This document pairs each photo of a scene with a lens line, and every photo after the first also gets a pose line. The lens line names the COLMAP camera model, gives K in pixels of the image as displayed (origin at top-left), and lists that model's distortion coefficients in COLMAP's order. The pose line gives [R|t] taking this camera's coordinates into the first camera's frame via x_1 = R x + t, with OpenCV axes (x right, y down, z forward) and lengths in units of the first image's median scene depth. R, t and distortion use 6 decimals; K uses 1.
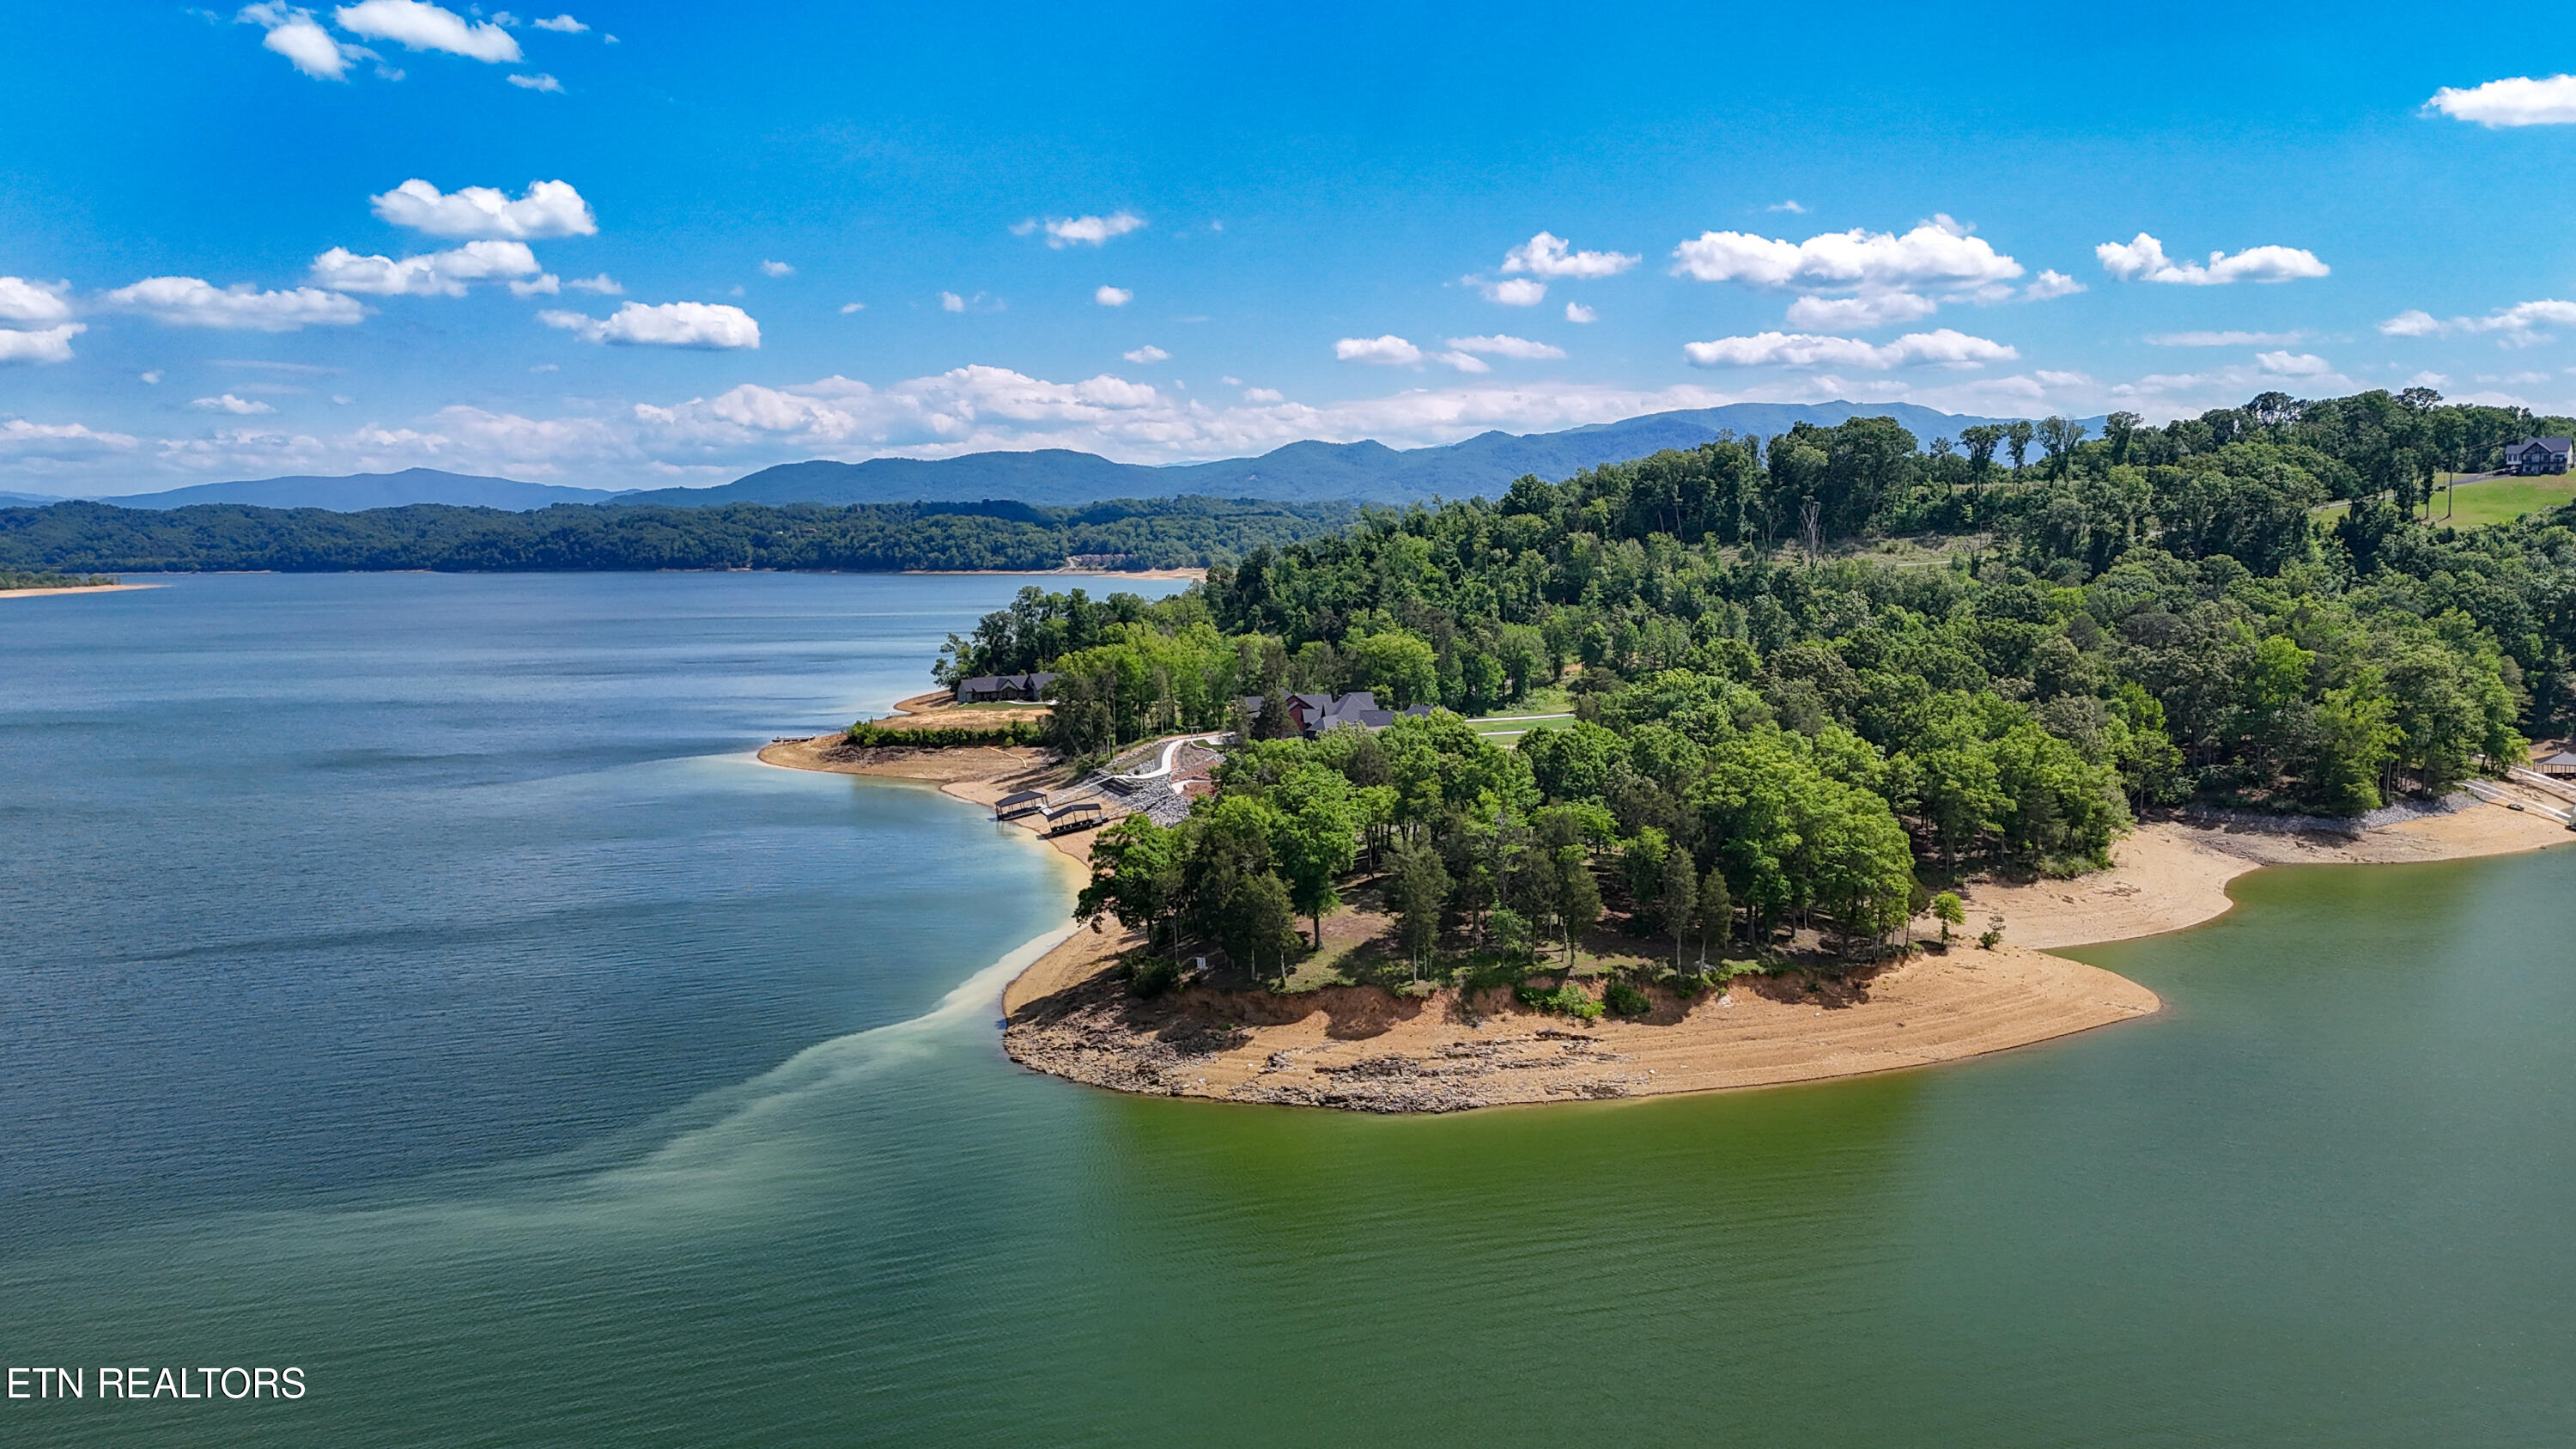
lens RADIAL K [[1890.2, 0, 1290.6], [0, 1890.2, 798.1], [0, 0, 1]] dist [0.094375, -0.094539]
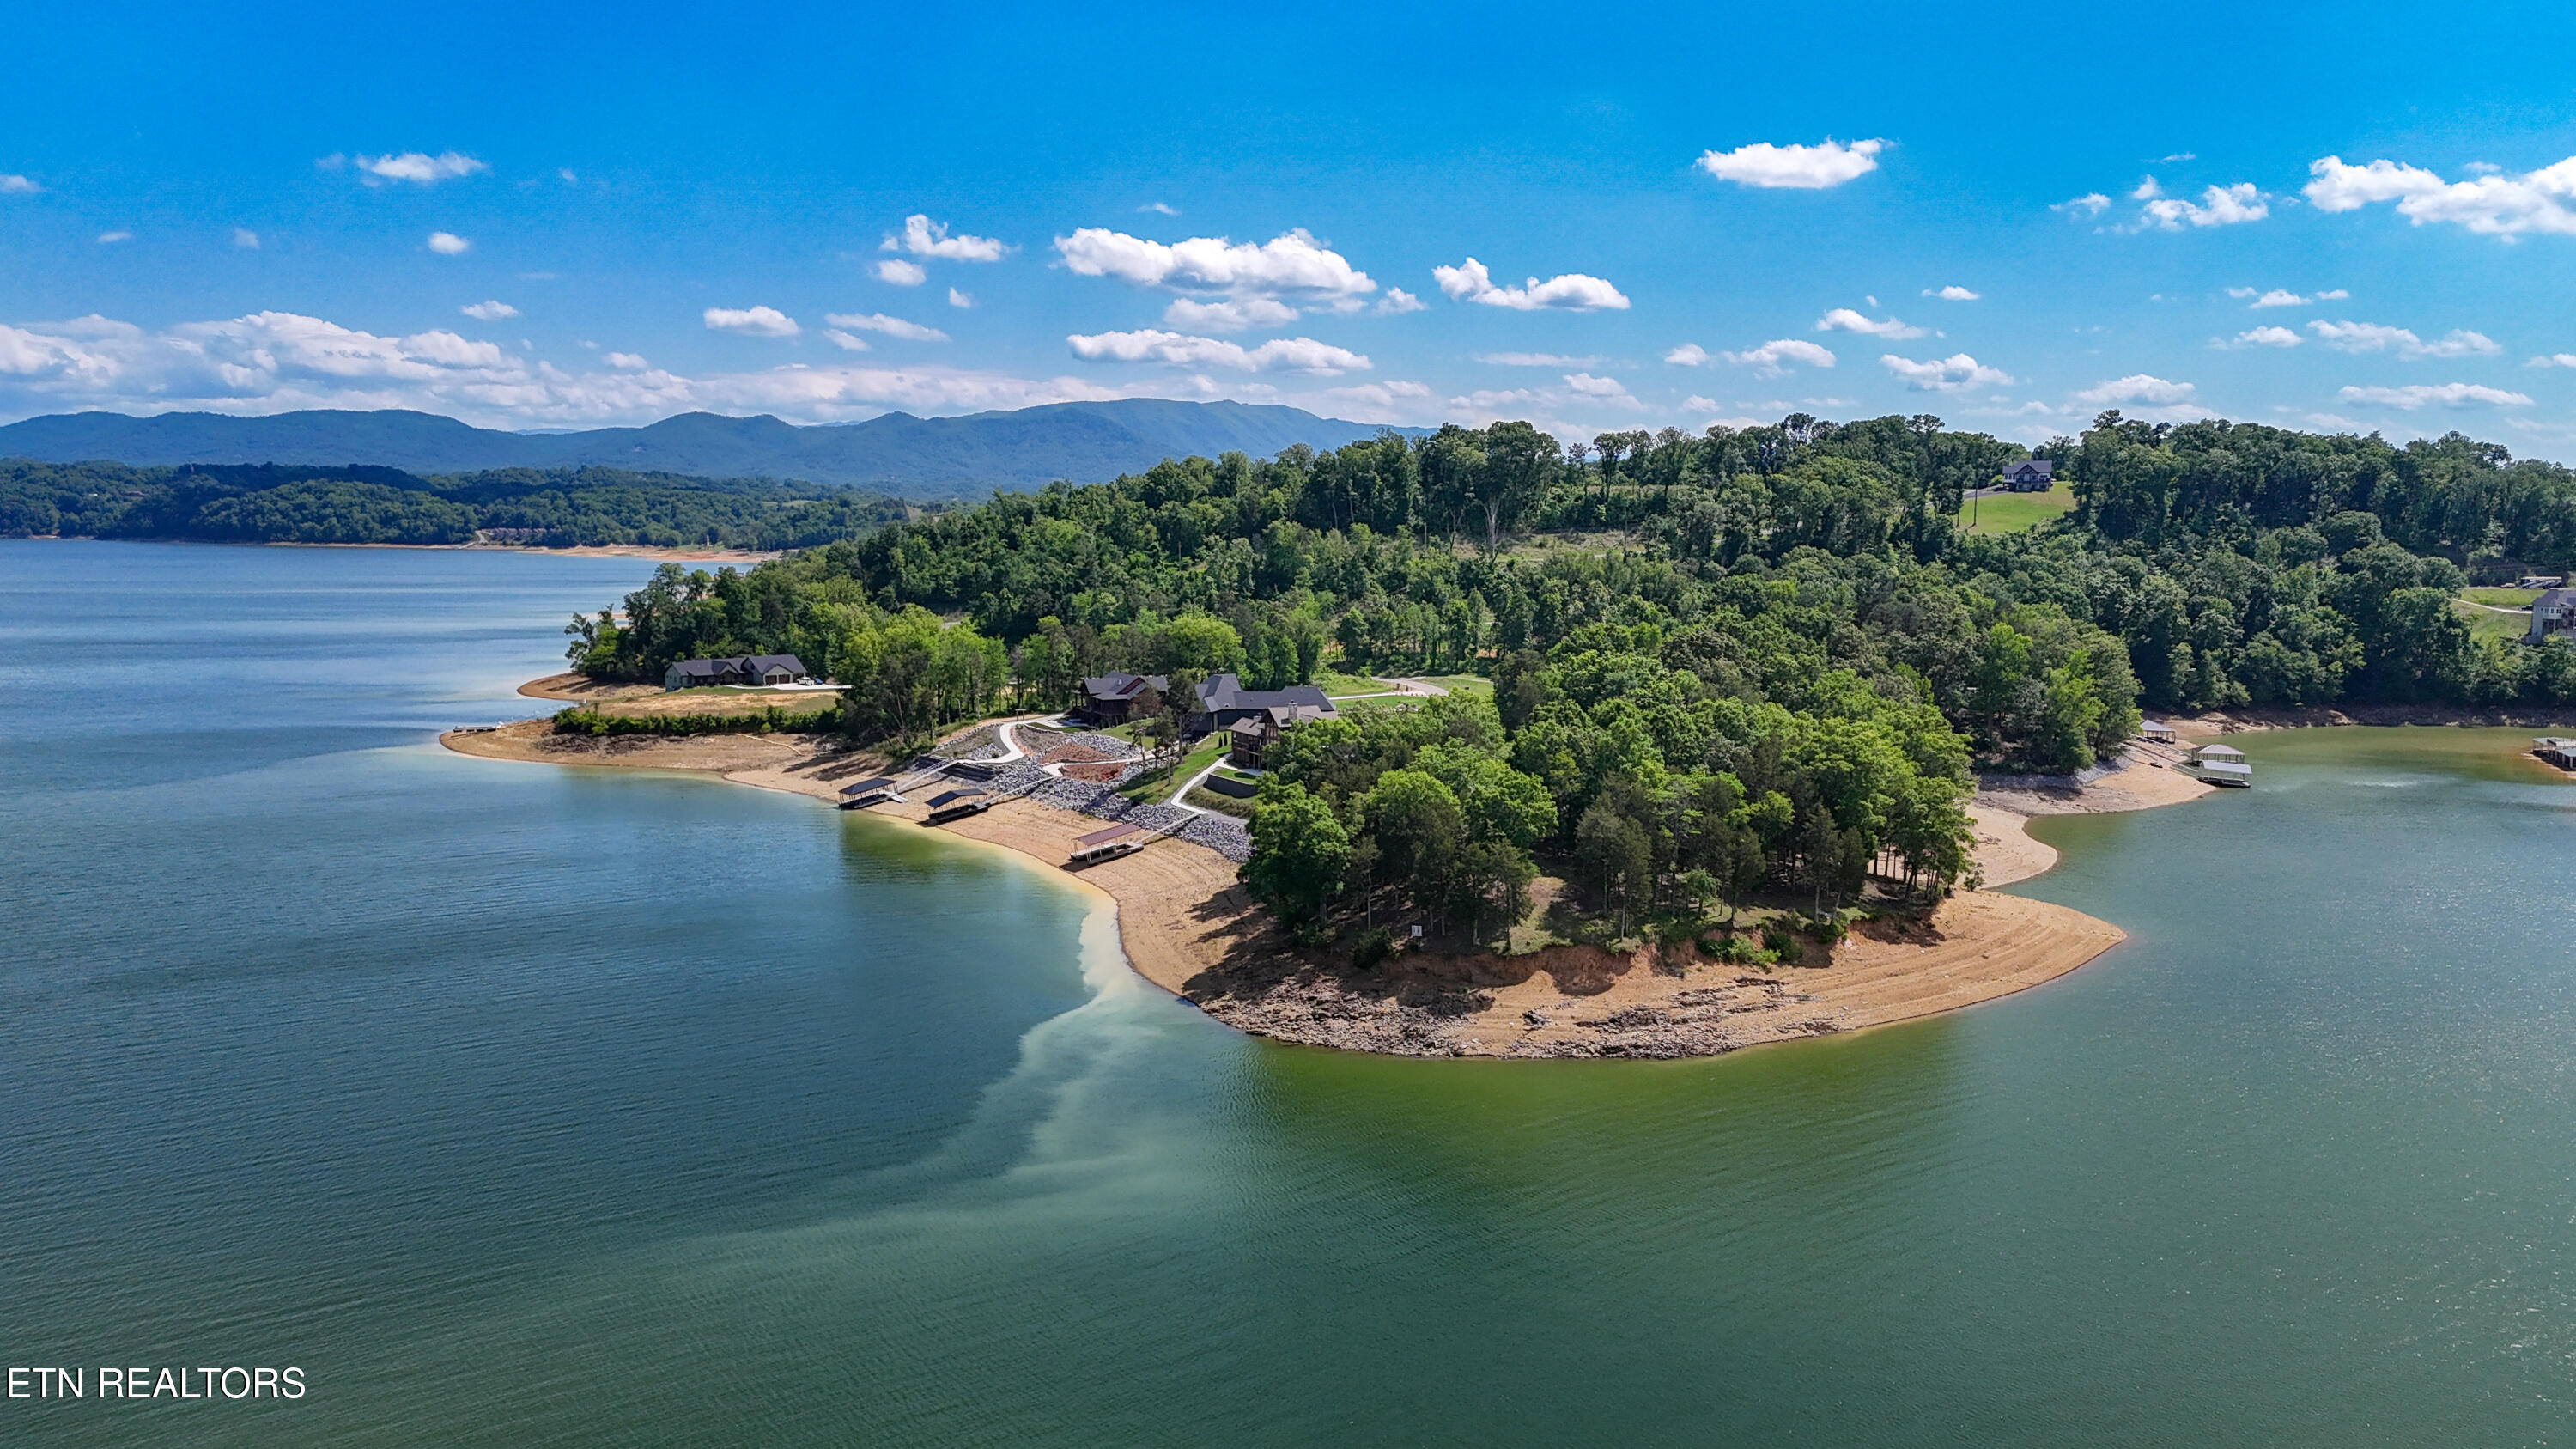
lens RADIAL K [[1890.2, 0, 1288.6], [0, 1890.2, 787.2], [0, 0, 1]] dist [0.094375, -0.094539]
pose [[0.950428, -0.021892, 0.310174, -0.175231], [0.021419, 0.999758, 0.004931, 0.000620], [-0.310207, 0.001957, 0.950667, 0.013492]]
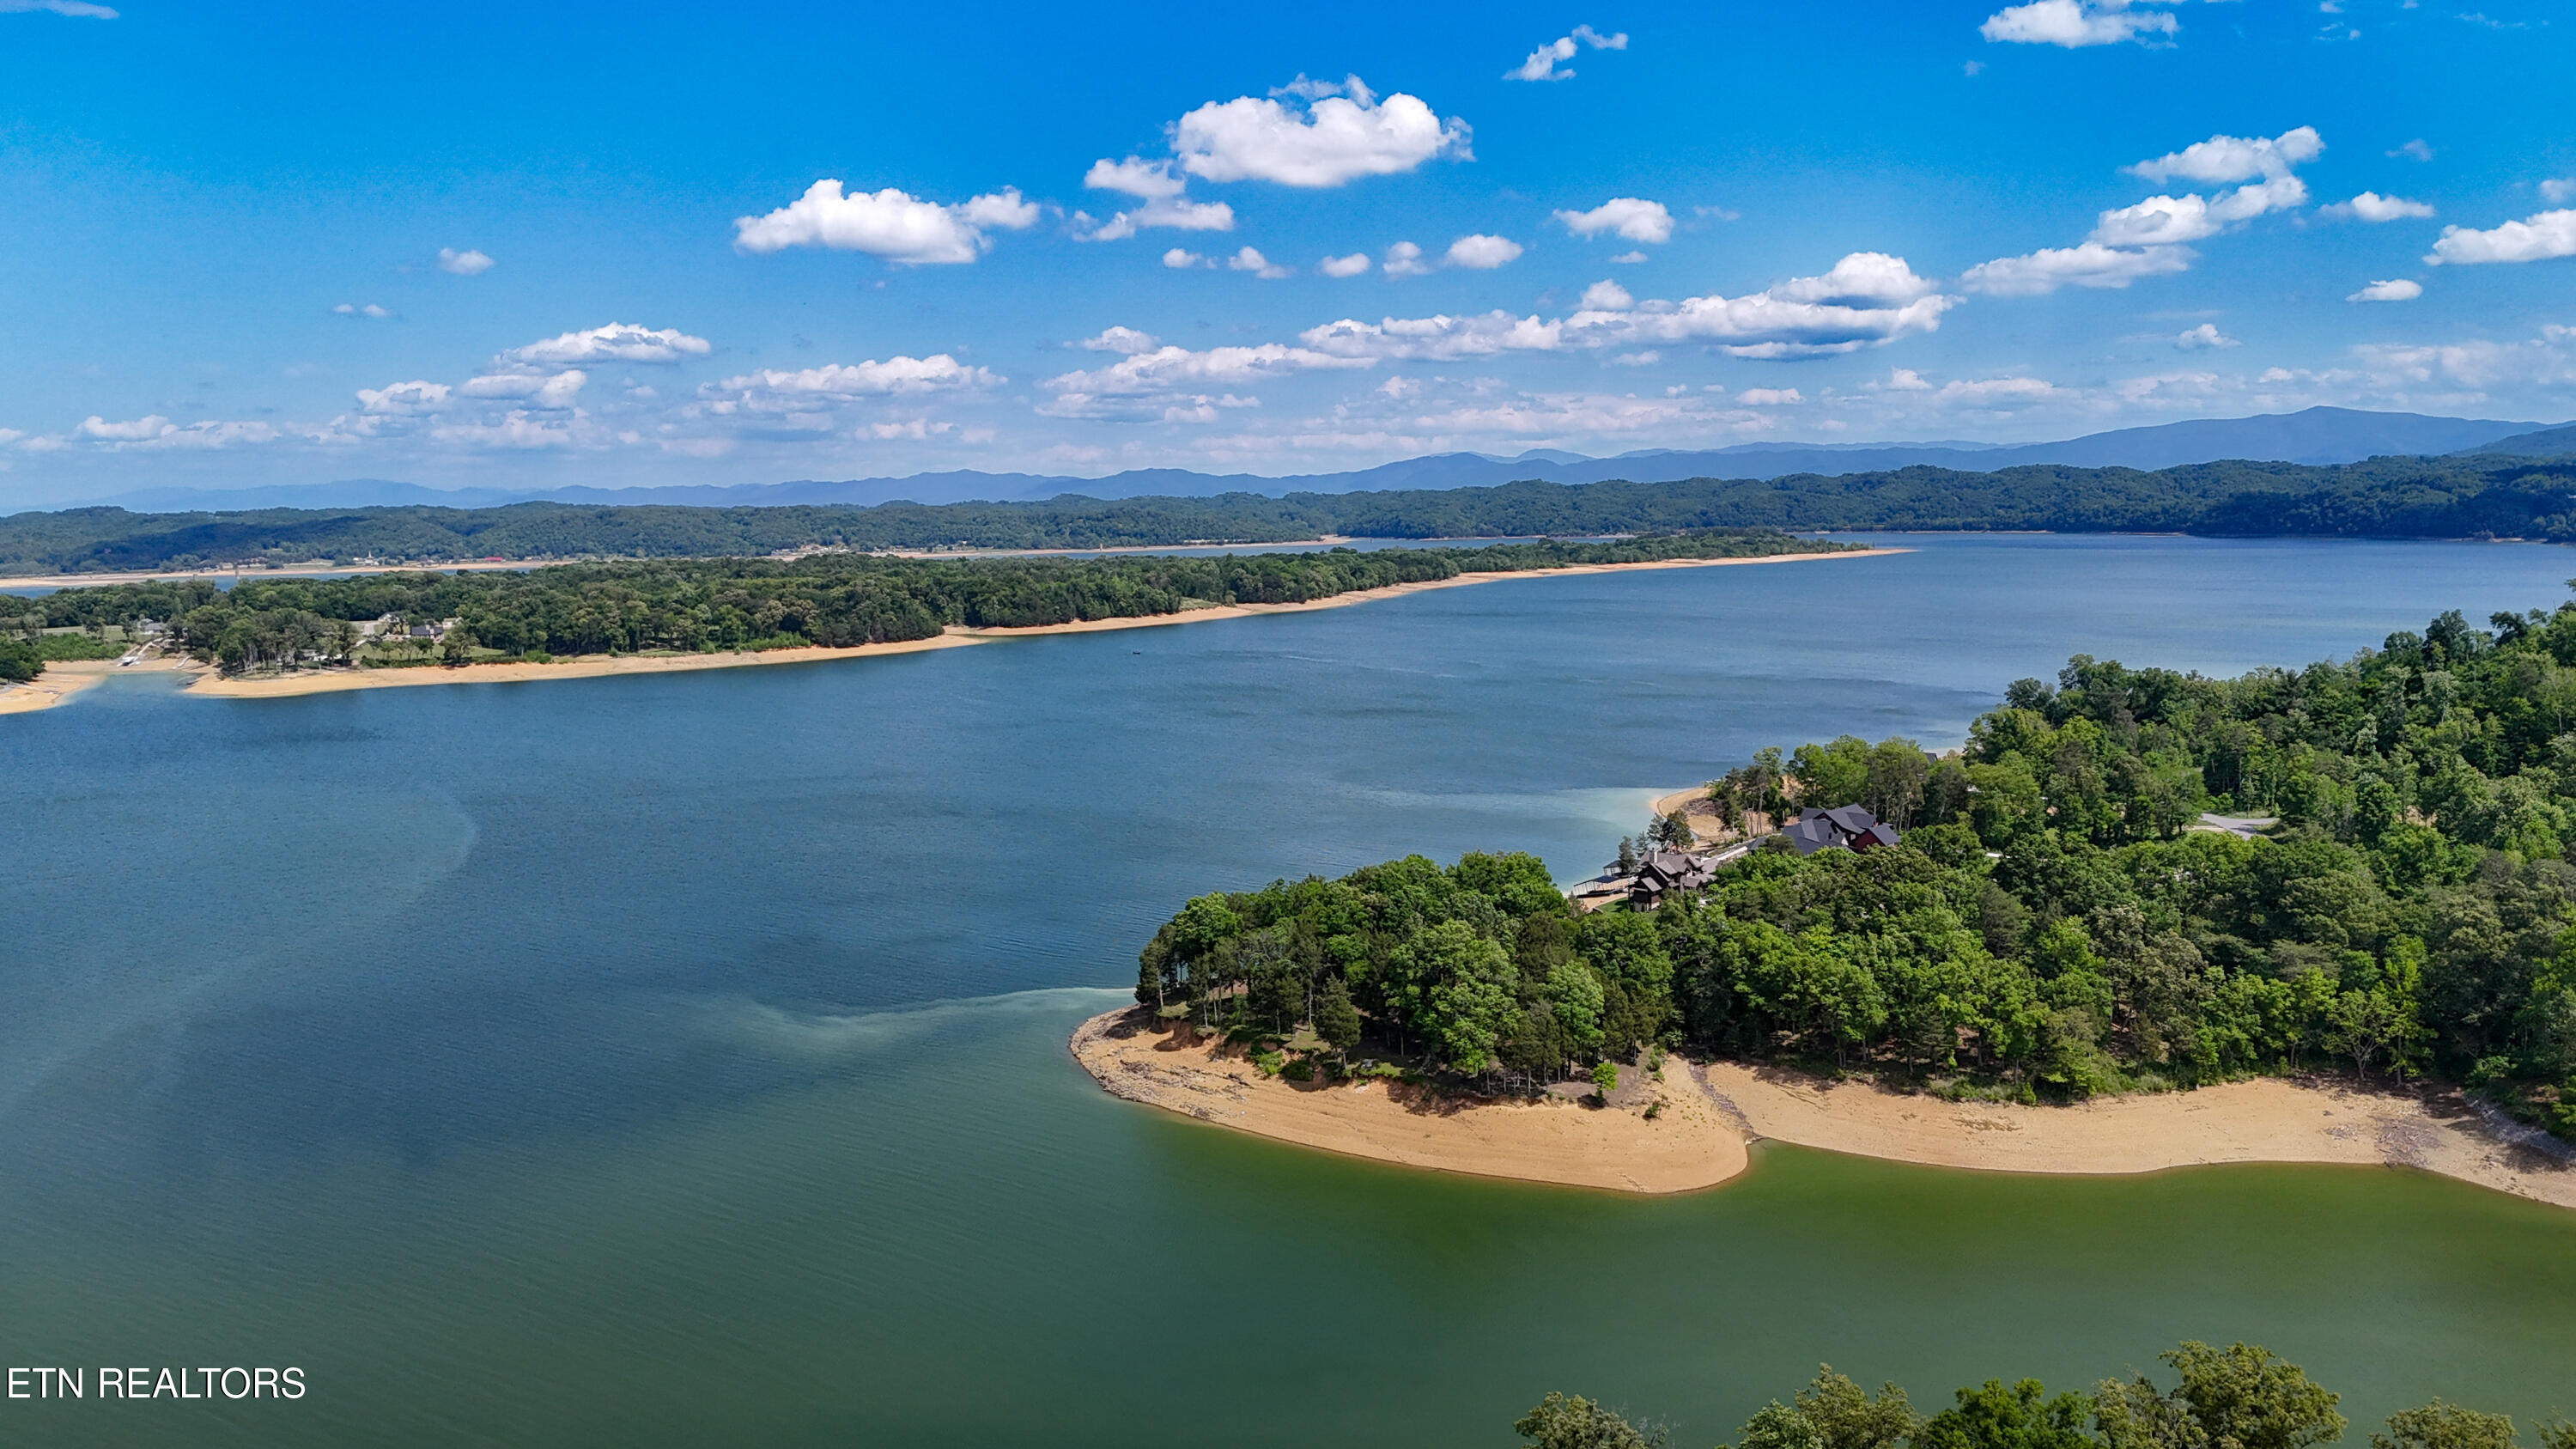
lens RADIAL K [[1890.2, 0, 1282.6], [0, 1890.2, 779.7], [0, 0, 1]] dist [0.094375, -0.094539]
pose [[0.604190, 0.124173, -0.787106, 0.528168], [-0.106350, 0.991512, 0.074786, -0.093024], [0.789712, 0.038524, 0.612268, 0.022661]]
